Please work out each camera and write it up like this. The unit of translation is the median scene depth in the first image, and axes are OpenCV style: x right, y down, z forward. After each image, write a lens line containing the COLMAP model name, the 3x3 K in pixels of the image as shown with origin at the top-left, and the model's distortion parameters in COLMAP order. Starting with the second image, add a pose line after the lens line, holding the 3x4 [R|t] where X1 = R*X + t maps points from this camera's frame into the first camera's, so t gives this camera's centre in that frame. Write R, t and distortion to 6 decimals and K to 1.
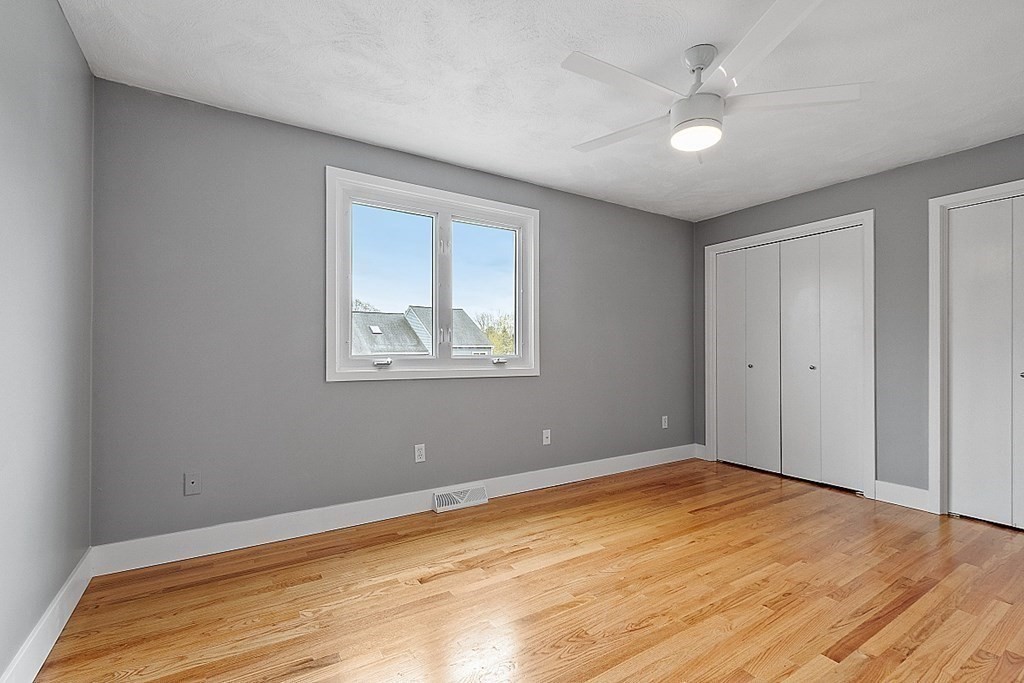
lens RADIAL K [[452.8, 0, 514.2], [0, 452.8, 346.2], [0, 0, 1]] dist [-0.001359, 0.000057]
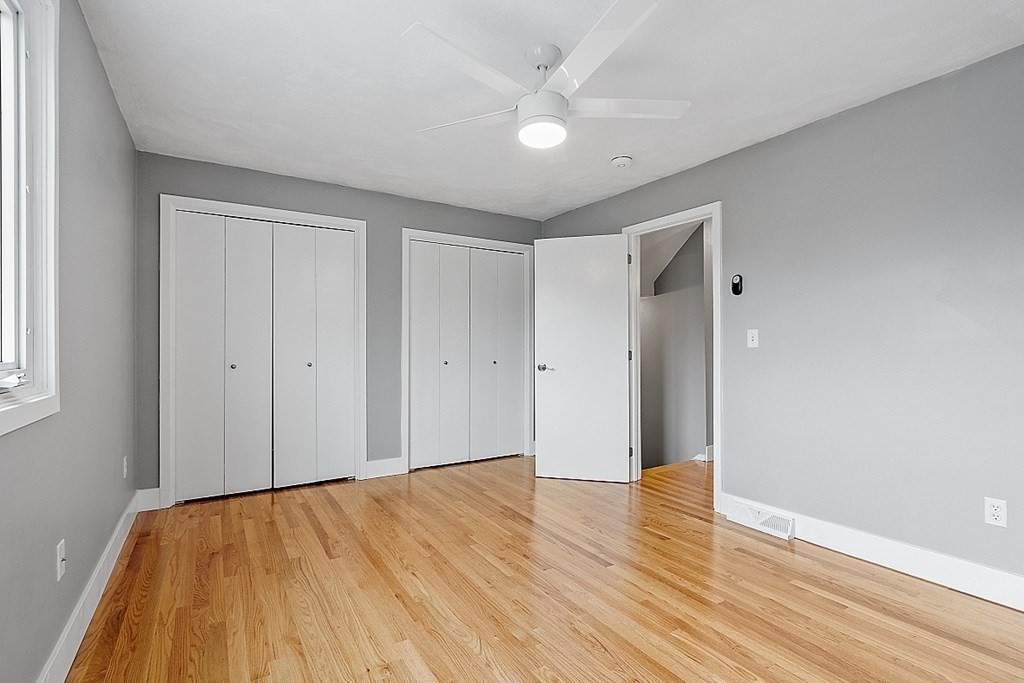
lens RADIAL K [[472.3, 0, 508.3], [0, 472.3, 352.4], [0, 0, 1]] dist [-0.000579, -0.000115]
pose [[0.010299, -0.015009, 0.999834, -0.489398], [-0.009710, 0.999839, 0.015109, 0.000450], [-0.999900, -0.009864, 0.010152, 0.824288]]
